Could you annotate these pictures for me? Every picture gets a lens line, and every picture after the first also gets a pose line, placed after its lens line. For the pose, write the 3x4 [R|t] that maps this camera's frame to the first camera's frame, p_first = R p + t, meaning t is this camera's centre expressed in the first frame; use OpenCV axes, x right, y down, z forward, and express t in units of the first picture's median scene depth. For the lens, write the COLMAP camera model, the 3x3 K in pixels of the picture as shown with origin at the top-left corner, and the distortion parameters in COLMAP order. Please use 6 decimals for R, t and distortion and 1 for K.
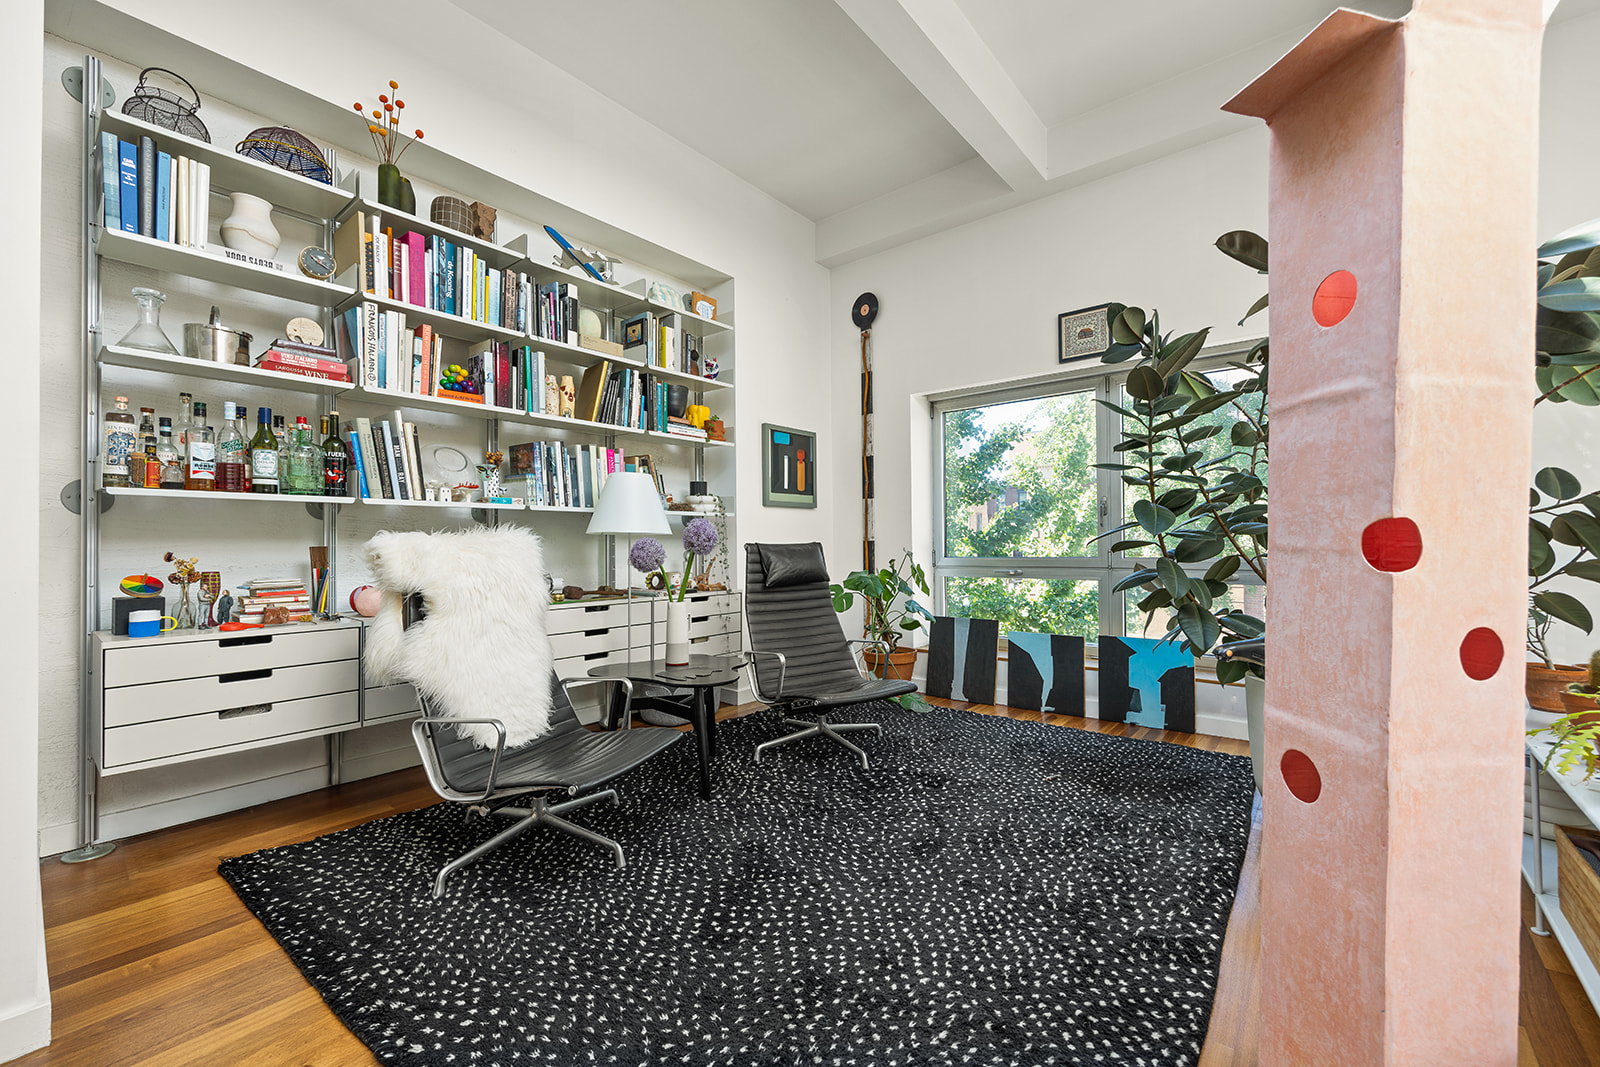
lens RADIAL K [[646.0, 0, 800.0], [0, 646.0, 533.5], [0, 0, 1]] dist [-0.000075, 0.000070]
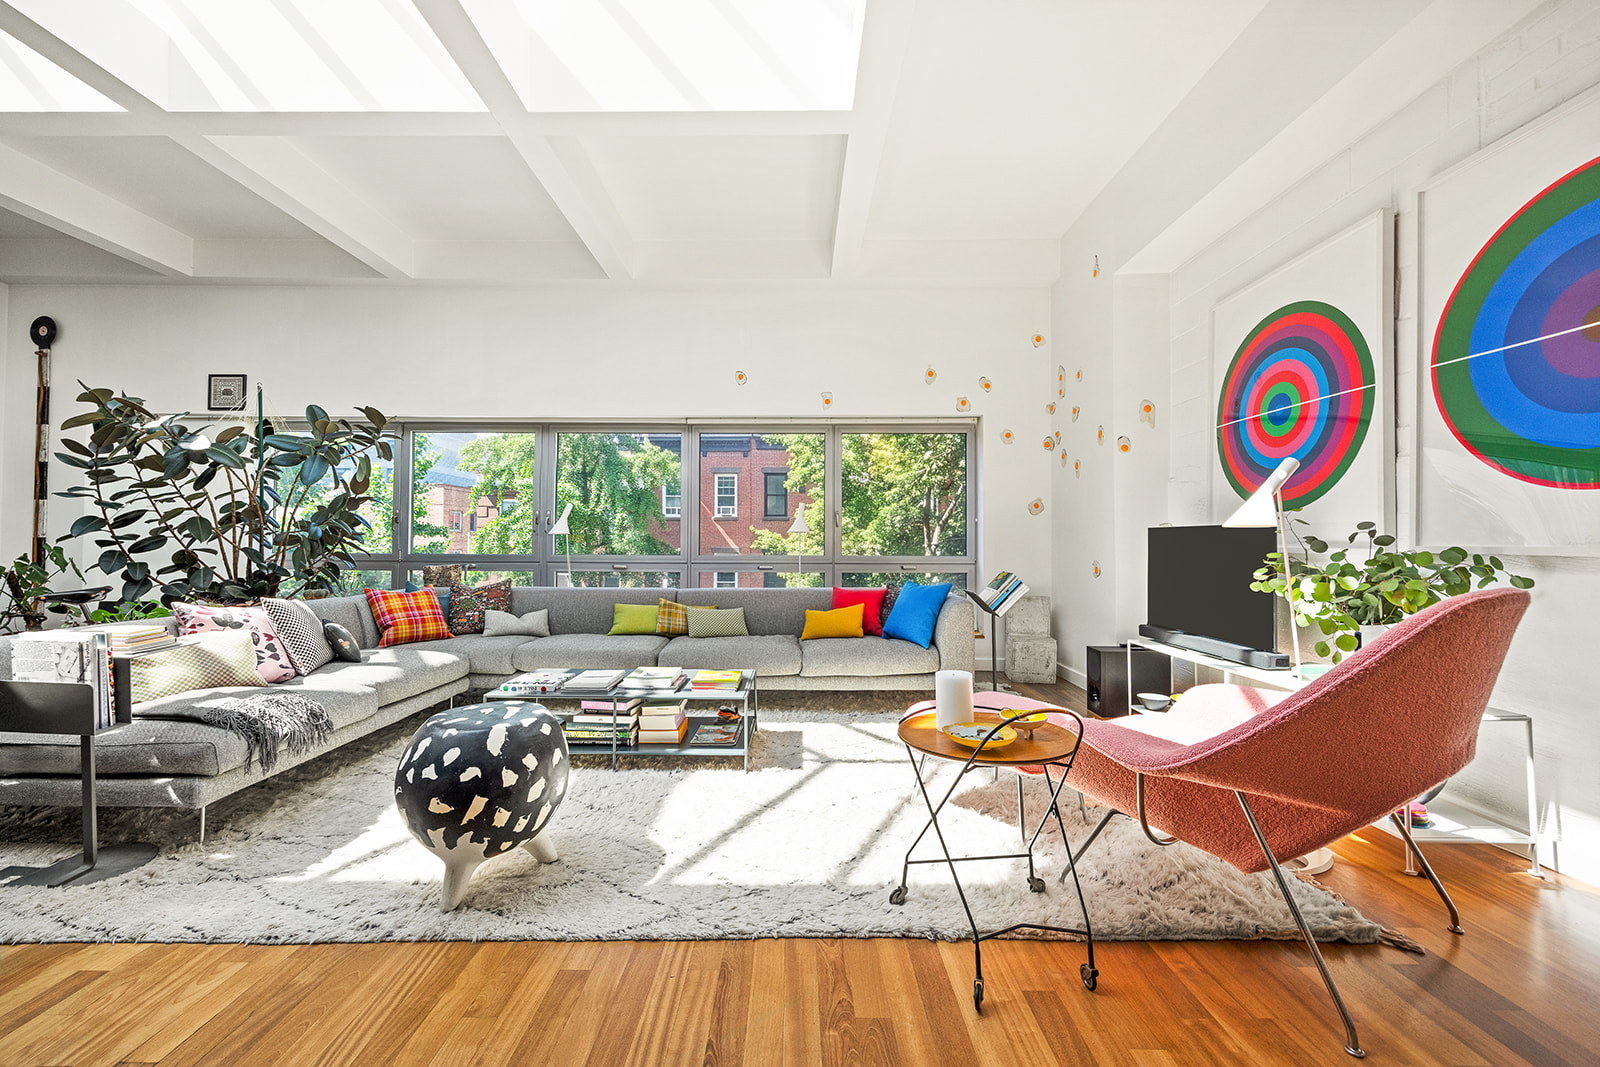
lens RADIAL K [[646.0, 0, 800.0], [0, 646.0, 533.5], [0, 0, 1]] dist [-0.000075, 0.000070]
pose [[0.775664, 0.021001, 0.630797, 0.484789], [-0.020435, 0.999758, -0.008158, -0.014052], [-0.630815, -0.006563, 0.775905, -0.810343]]
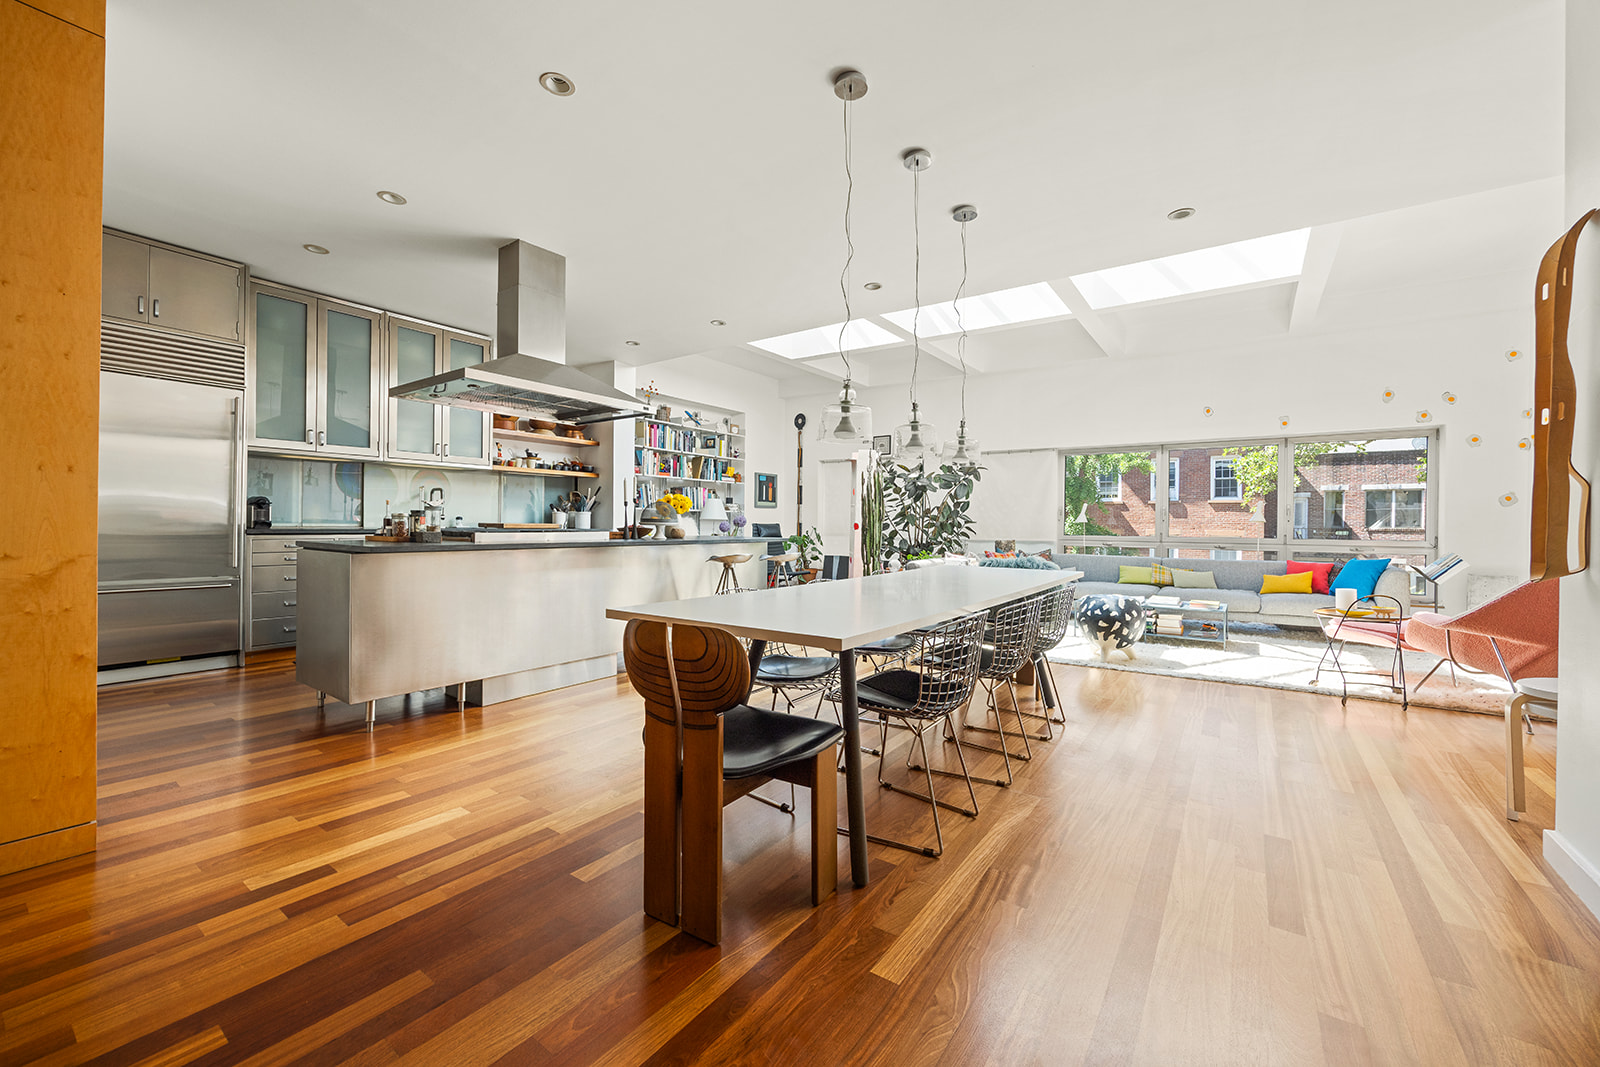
lens RADIAL K [[646.0, 0, 800.0], [0, 646.0, 533.5], [0, 0, 1]] dist [-0.000075, 0.000070]
pose [[0.997090, 0.015502, 0.074643, -0.071200], [-0.017845, 0.999366, 0.030818, -0.024985], [-0.074118, -0.032060, 0.996734, -1.464860]]
